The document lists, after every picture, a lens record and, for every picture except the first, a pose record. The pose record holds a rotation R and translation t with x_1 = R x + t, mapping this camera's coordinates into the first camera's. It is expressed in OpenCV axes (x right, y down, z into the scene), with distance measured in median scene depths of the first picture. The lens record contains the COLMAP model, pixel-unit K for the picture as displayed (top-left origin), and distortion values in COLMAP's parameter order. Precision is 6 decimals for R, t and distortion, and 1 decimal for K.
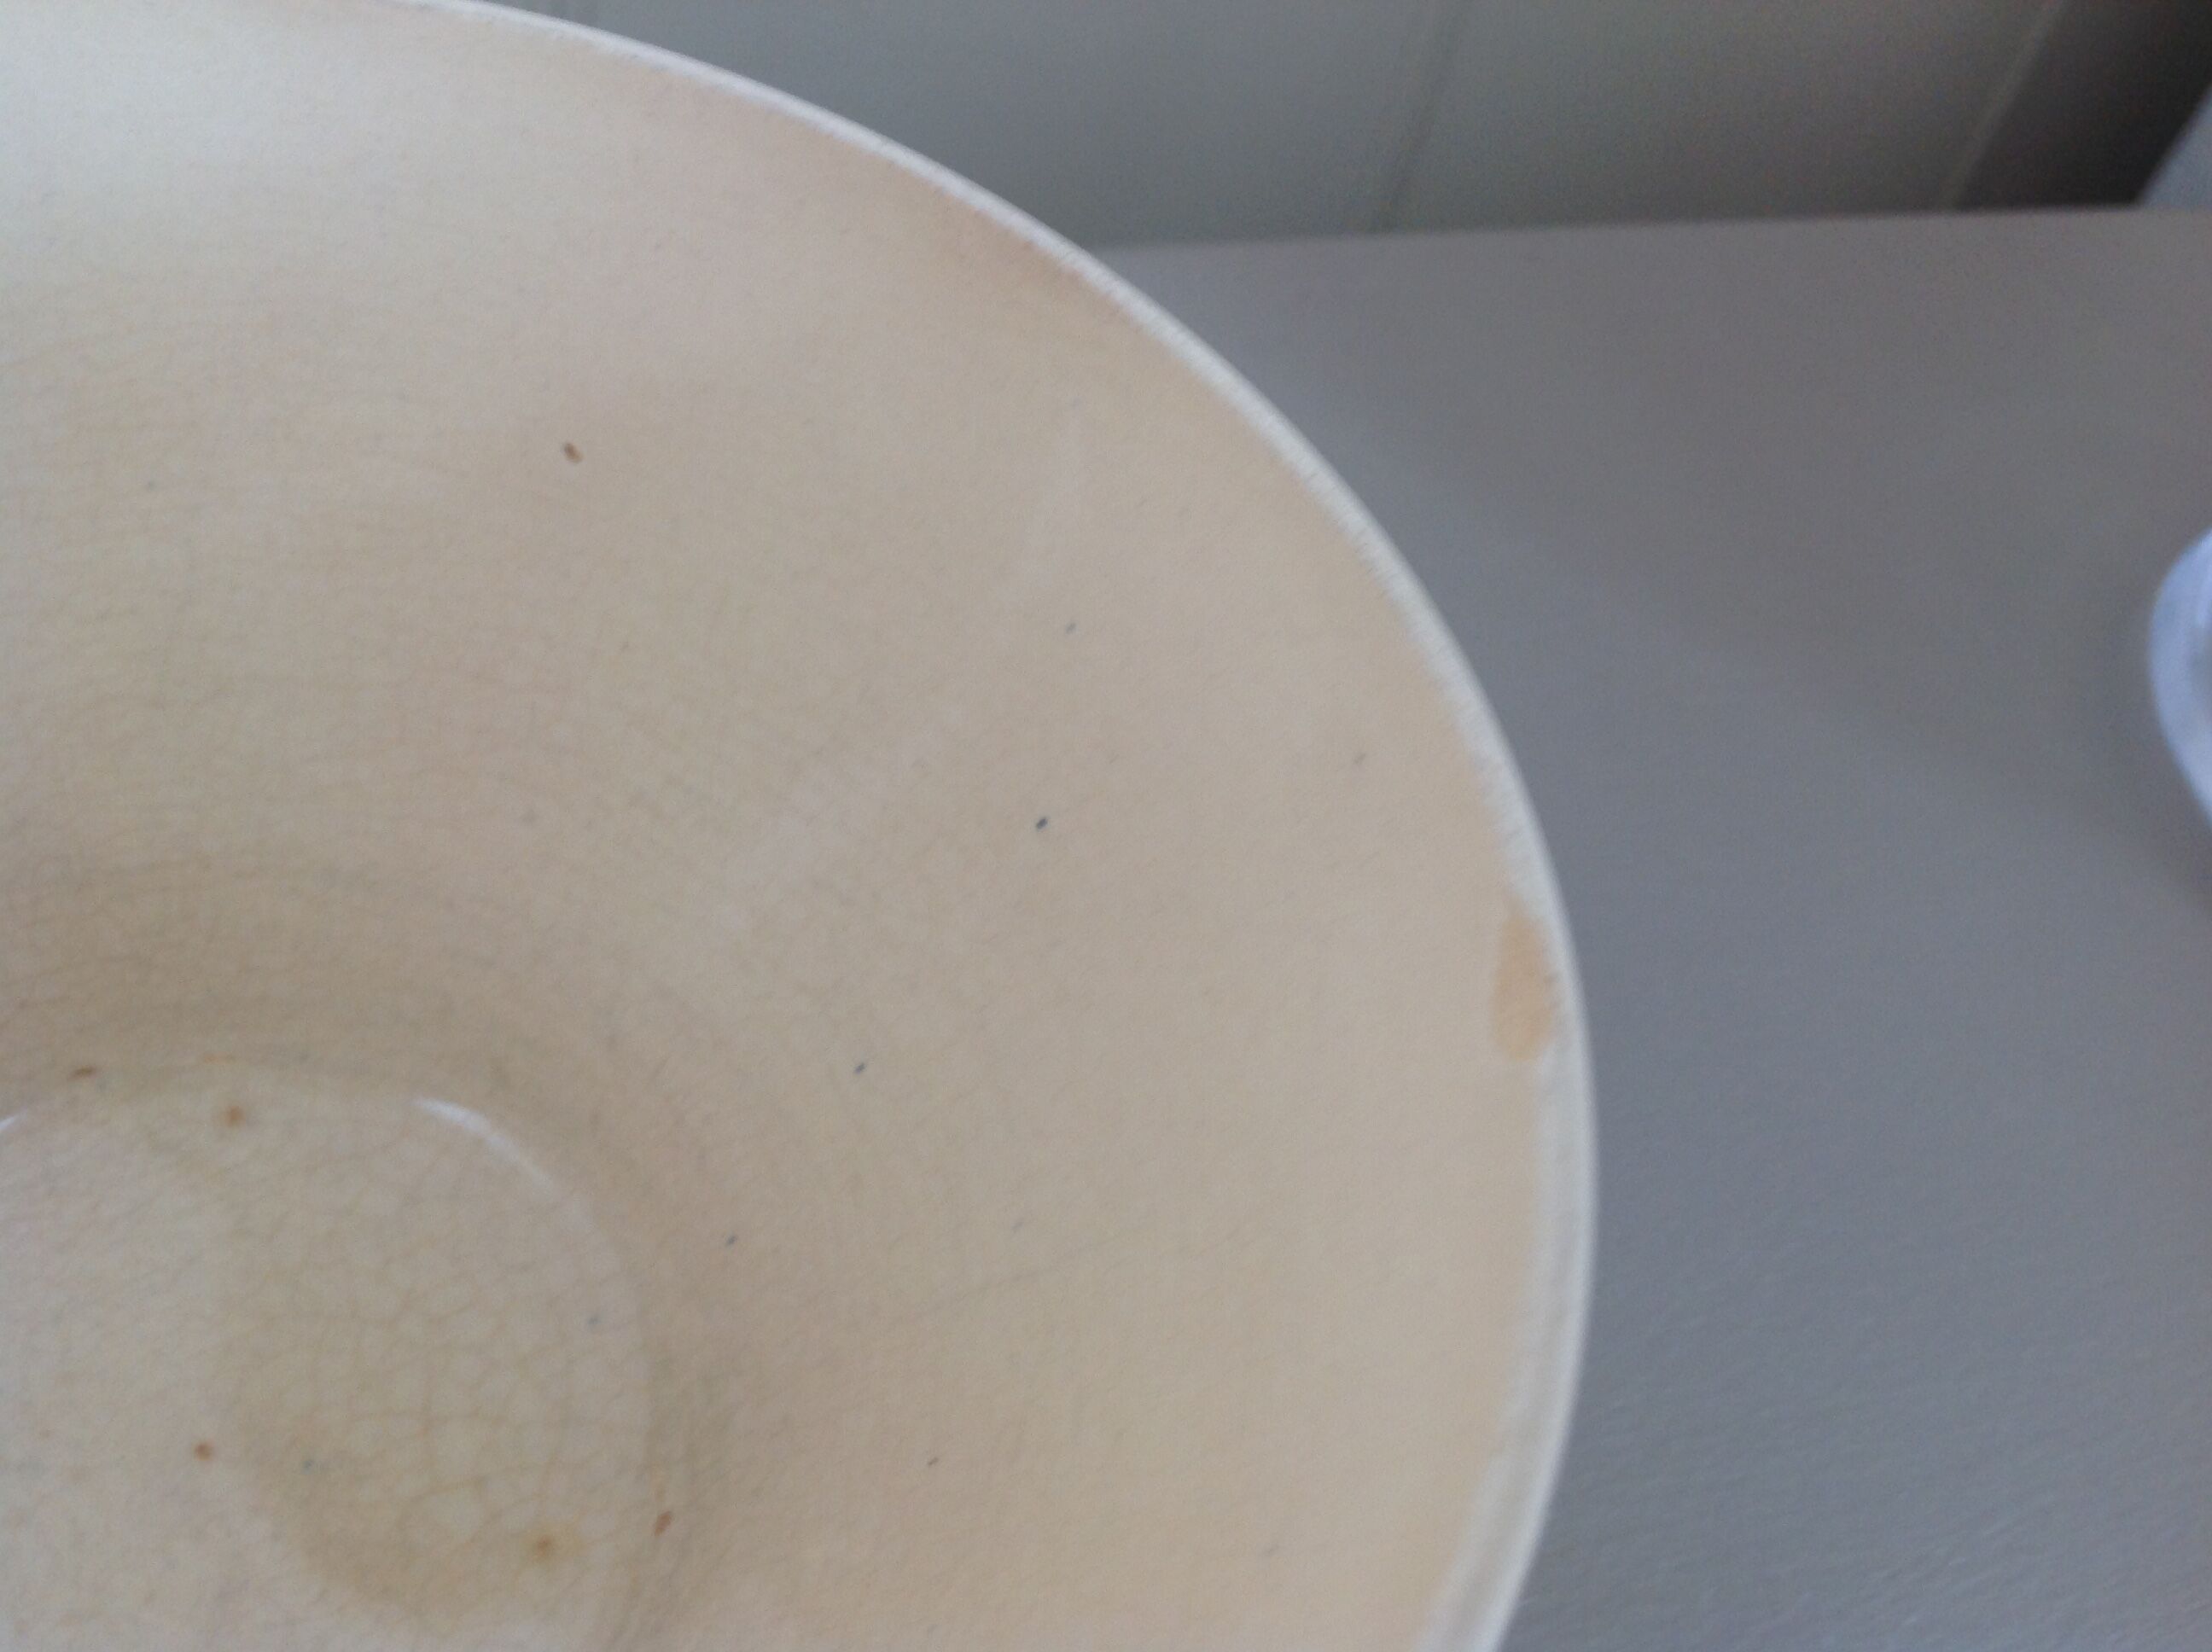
lens RADIAL K [[2201.2, 0, 1101.8], [0, 2201.2, 808.8], [0, 0, 1]] dist [0.159388, -0.490145]
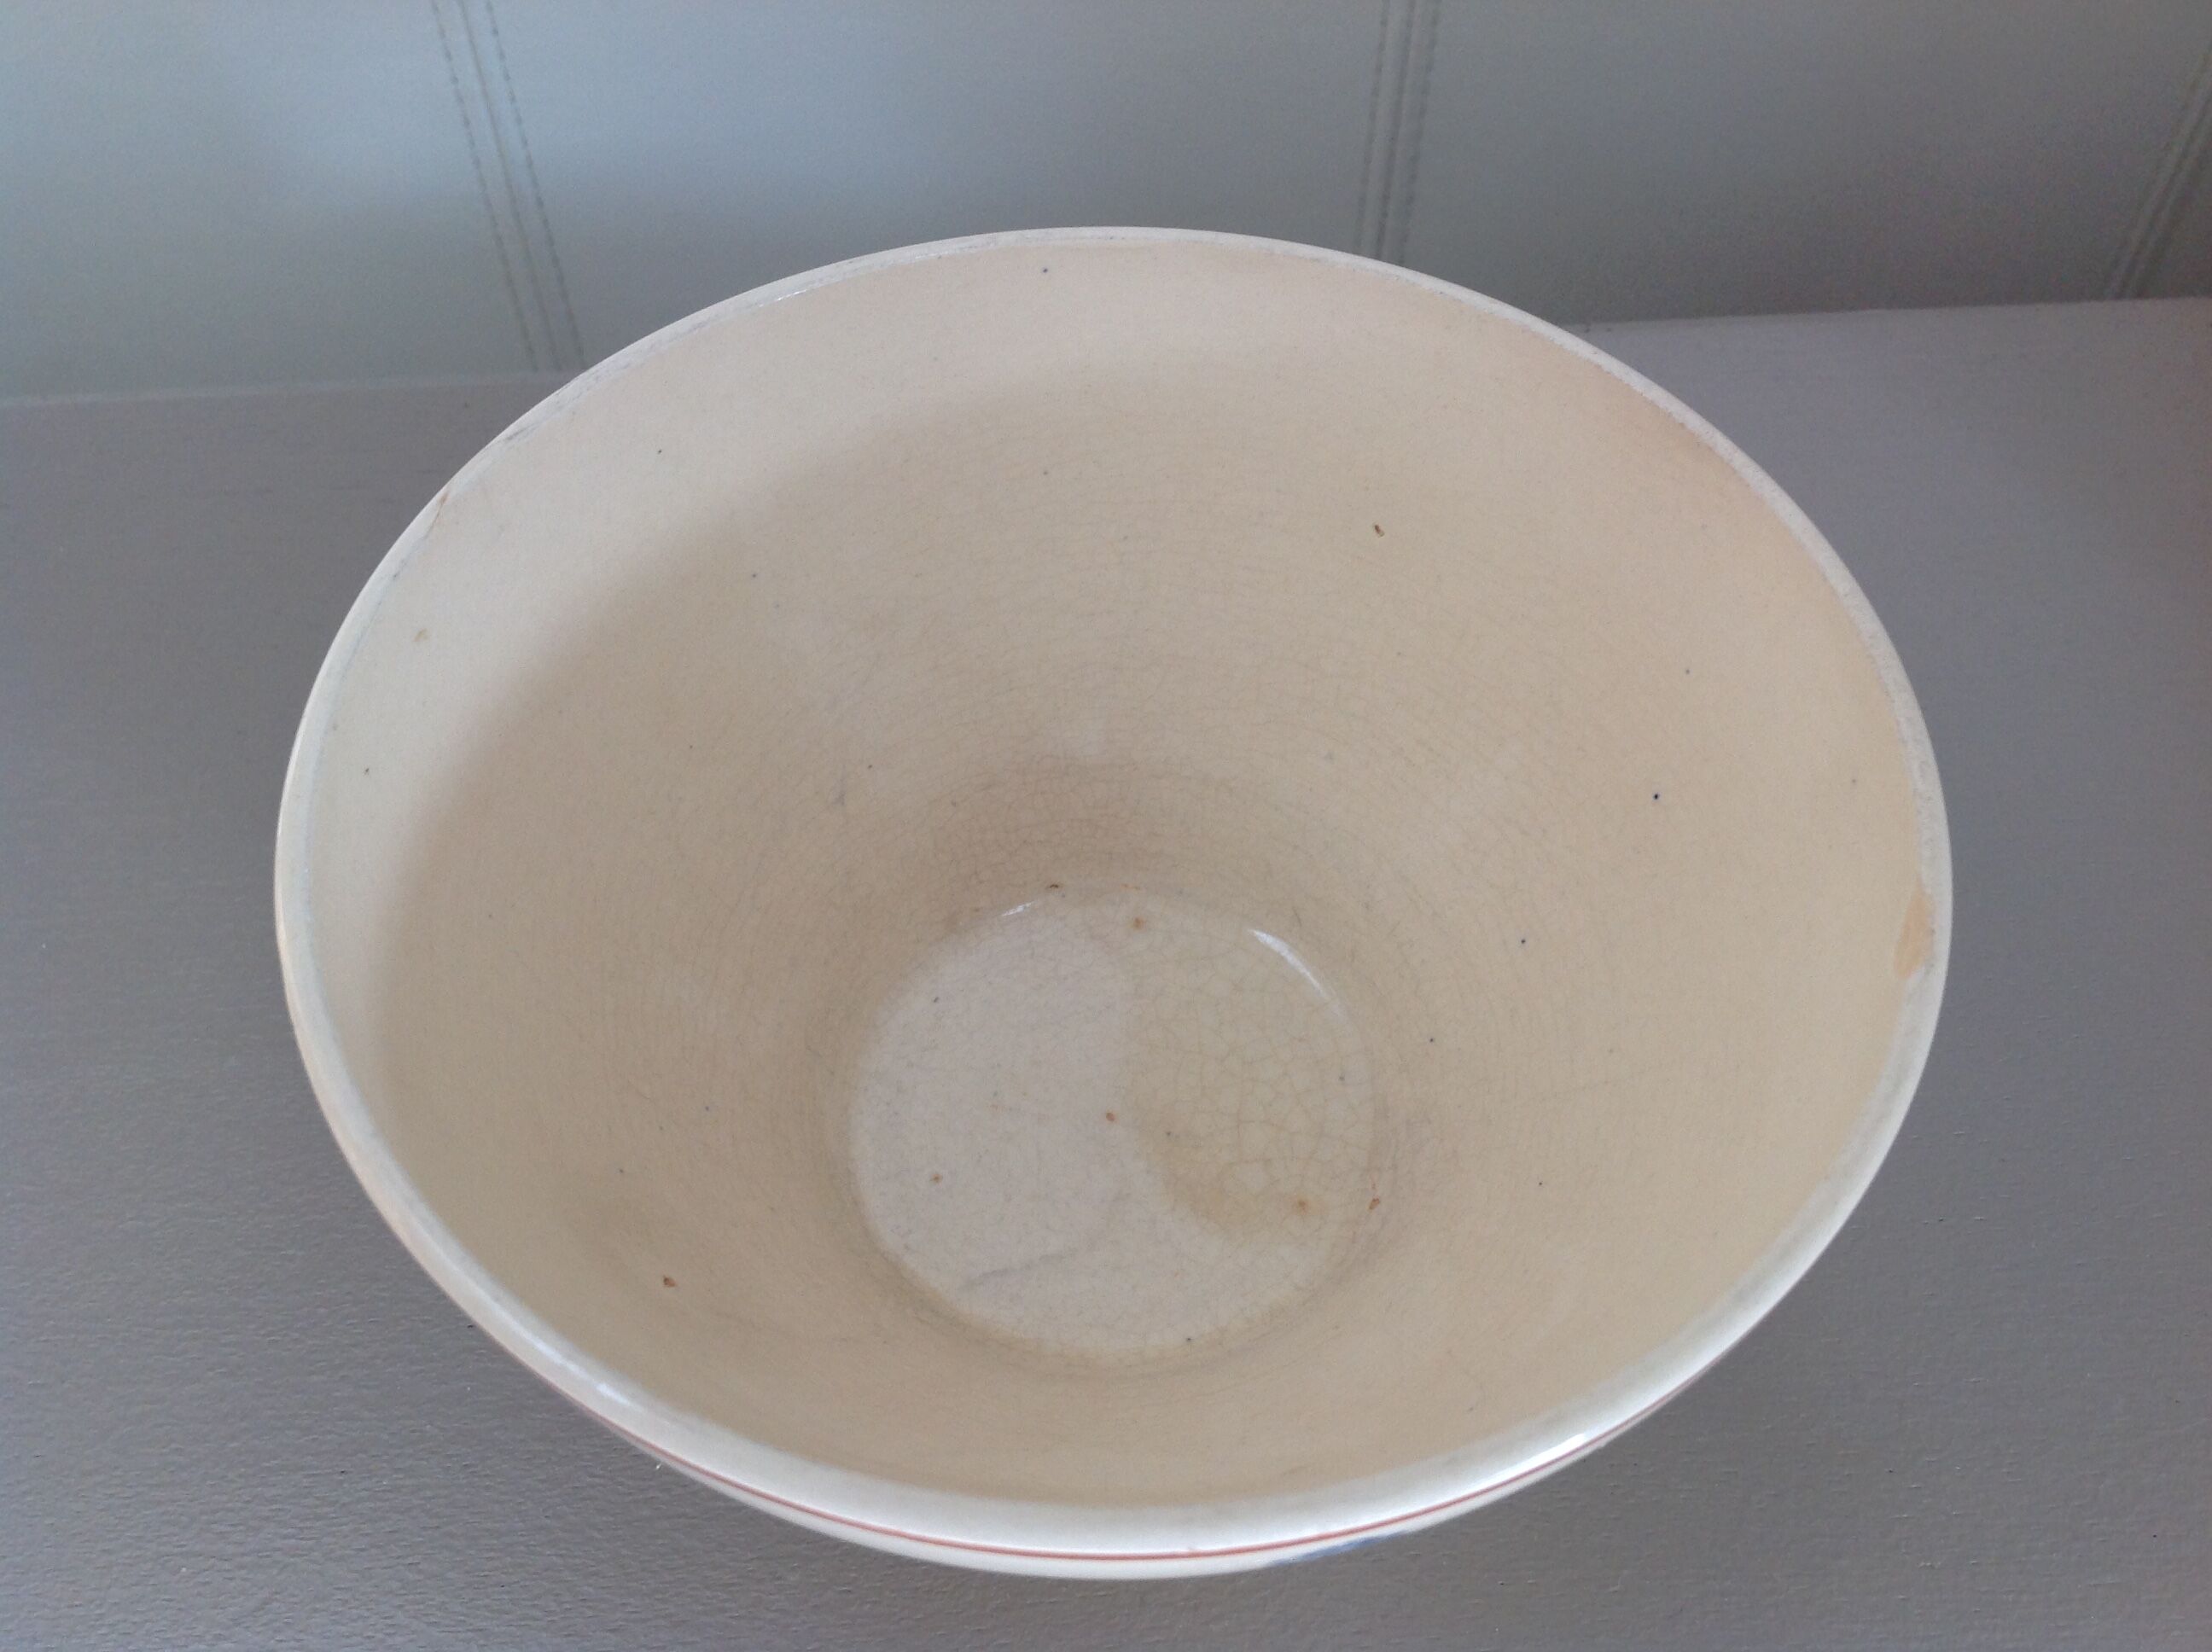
lens RADIAL K [[2201.2, 0, 1101.8], [0, 2201.2, 808.8], [0, 0, 1]] dist [0.159388, -0.490145]
pose [[0.938292, 0.100486, -0.330923, 0.114670], [-0.084658, 0.994483, 0.061941, -0.044604], [0.335322, -0.030103, 0.941623, -0.542656]]
